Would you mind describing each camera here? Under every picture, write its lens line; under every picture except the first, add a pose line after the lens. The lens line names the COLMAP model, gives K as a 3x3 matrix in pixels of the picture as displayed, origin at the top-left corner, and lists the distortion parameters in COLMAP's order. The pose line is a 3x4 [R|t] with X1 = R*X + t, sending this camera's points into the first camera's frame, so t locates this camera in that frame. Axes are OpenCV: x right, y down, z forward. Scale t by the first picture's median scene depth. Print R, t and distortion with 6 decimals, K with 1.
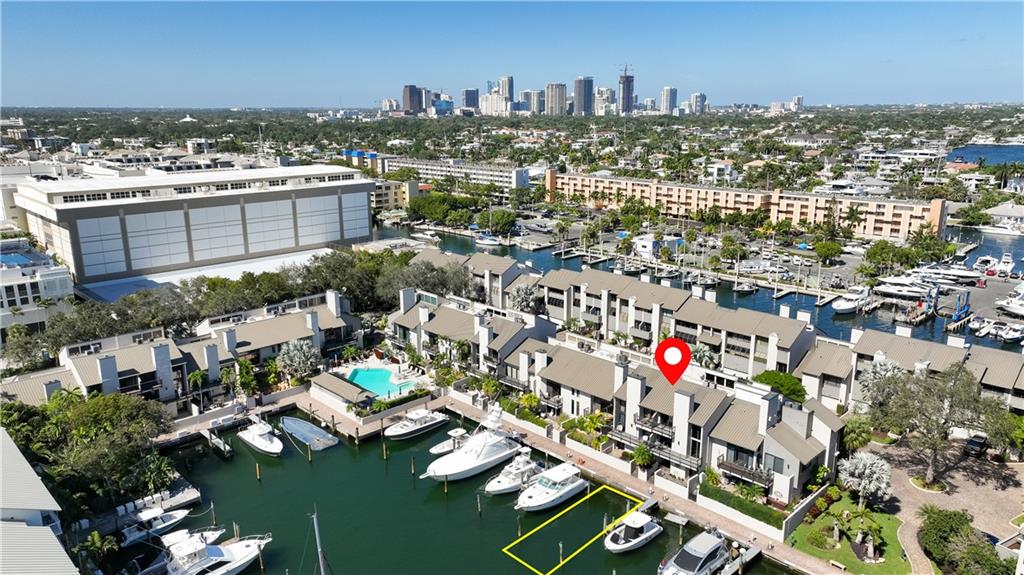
lens RADIAL K [[720.1, 0, 512.0], [0, 720.1, 287.5], [0, 0, 1]] dist [0.004275, 0.038423]
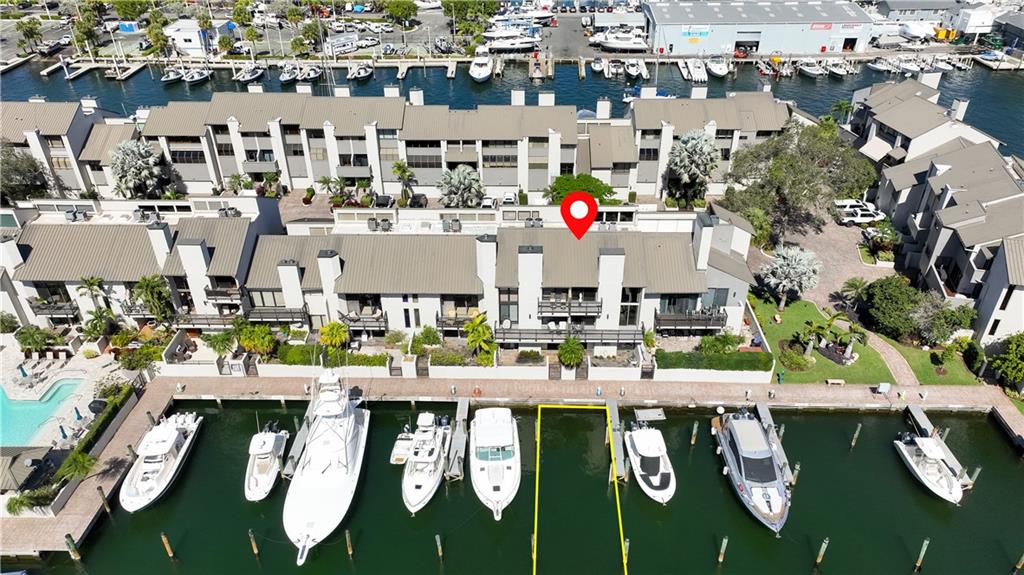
lens RADIAL K [[720.1, 0, 512.0], [0, 720.1, 287.5], [0, 0, 1]] dist [0.004275, 0.038423]
pose [[0.716885, -0.374684, 0.587952, -0.178245], [0.176594, 0.913400, 0.366763, -0.067506], [-0.674456, -0.159098, 0.720970, 0.369548]]
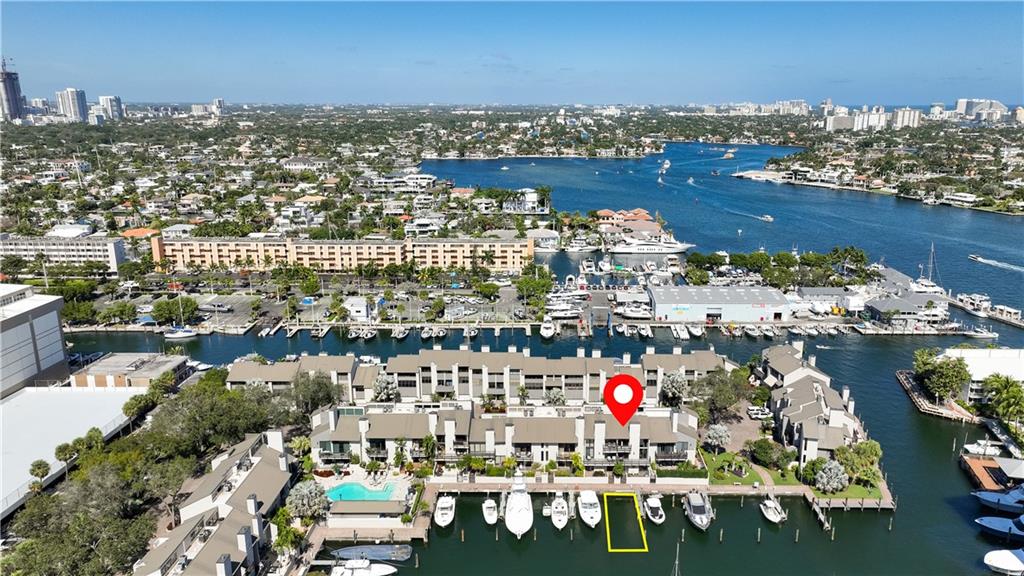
lens RADIAL K [[734.7, 0, 549.5], [0, 734.7, 286.1], [0, 0, 1]] dist [0.015004, 0.004524]
pose [[0.698487, -0.166183, 0.696059, -0.694074], [0.168170, 0.983542, 0.066063, -0.209148], [-0.695582, 0.070912, 0.714939, -0.067096]]
